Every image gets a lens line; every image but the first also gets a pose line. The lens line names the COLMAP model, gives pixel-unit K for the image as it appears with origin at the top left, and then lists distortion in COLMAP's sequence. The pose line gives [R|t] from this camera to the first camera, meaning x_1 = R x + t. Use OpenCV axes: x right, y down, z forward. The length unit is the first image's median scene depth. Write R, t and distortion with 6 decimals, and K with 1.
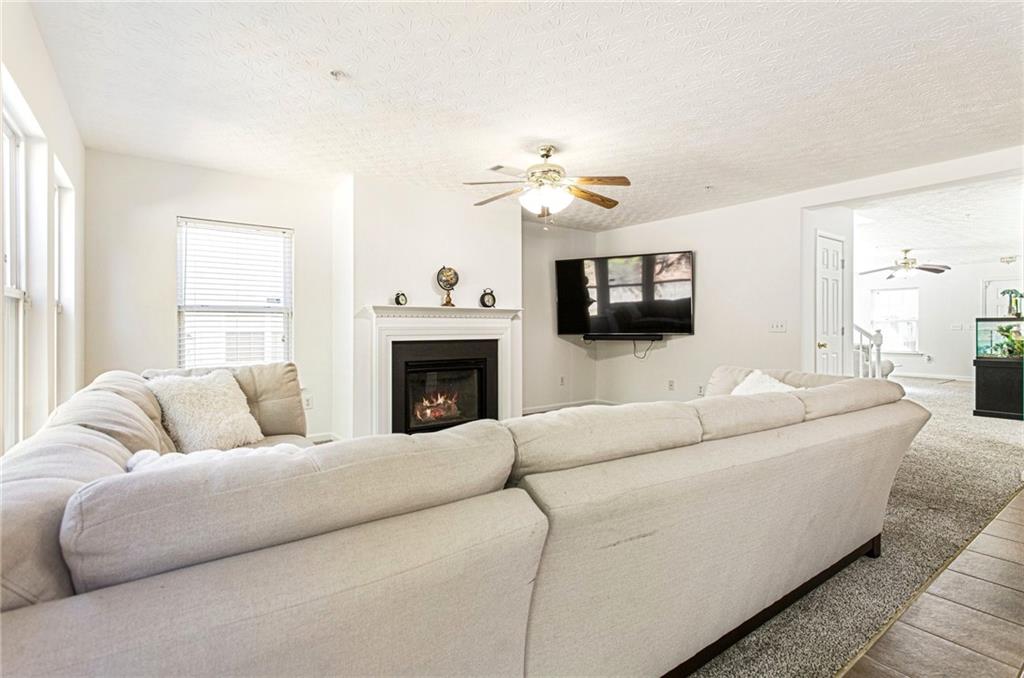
lens RADIAL K [[492.6, 0, 516.4], [0, 492.6, 333.8], [0, 0, 1]] dist [0.000087, 0.000358]
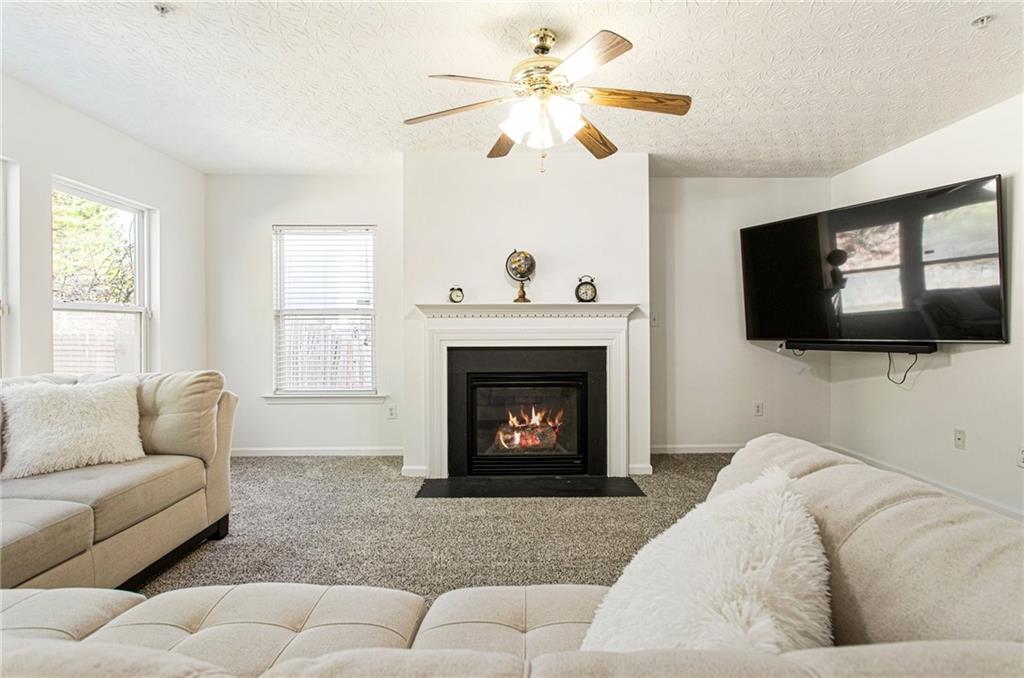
lens RADIAL K [[506.6, 0, 512.0], [0, 506.6, 339.0], [0, 0, 1]] dist [-0.001682, -0.000042]
pose [[0.811685, 0.009720, -0.584014, 0.305259], [-0.004757, 0.999938, 0.010031, -0.007001], [0.584076, -0.005364, 0.811681, 0.355347]]
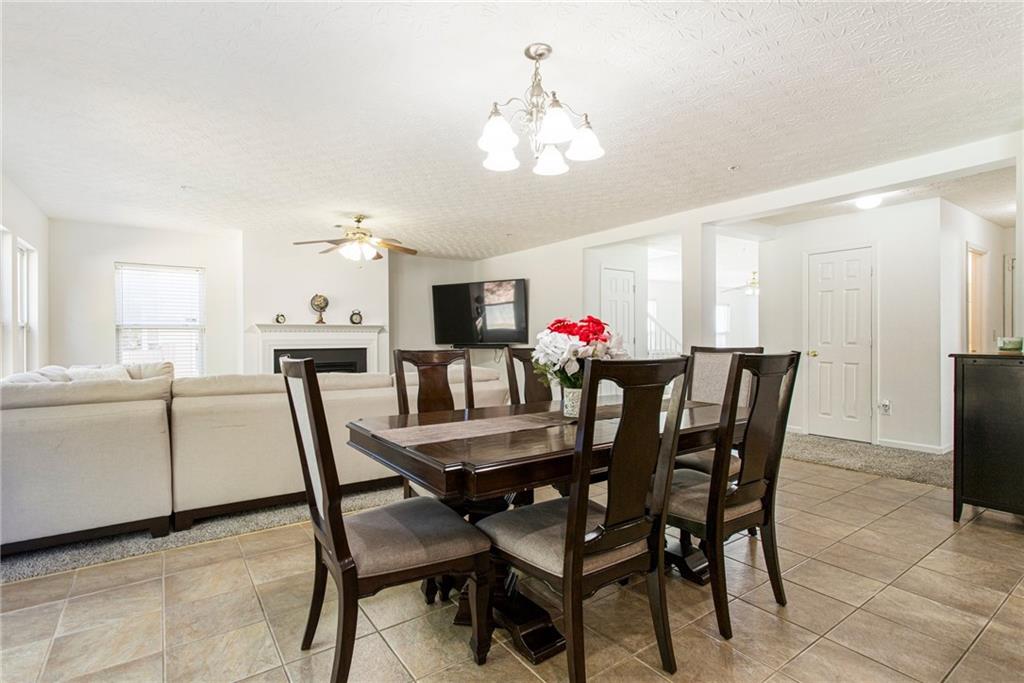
lens RADIAL K [[491.6, 0, 511.0], [0, 491.6, 344.0], [0, 0, 1]] dist [0.001357, 0.000776]
pose [[0.999753, -0.003938, -0.021870, 0.413456], [0.003921, 0.999992, -0.000849, 0.003374], [0.021873, 0.000763, 0.999760, -0.338928]]
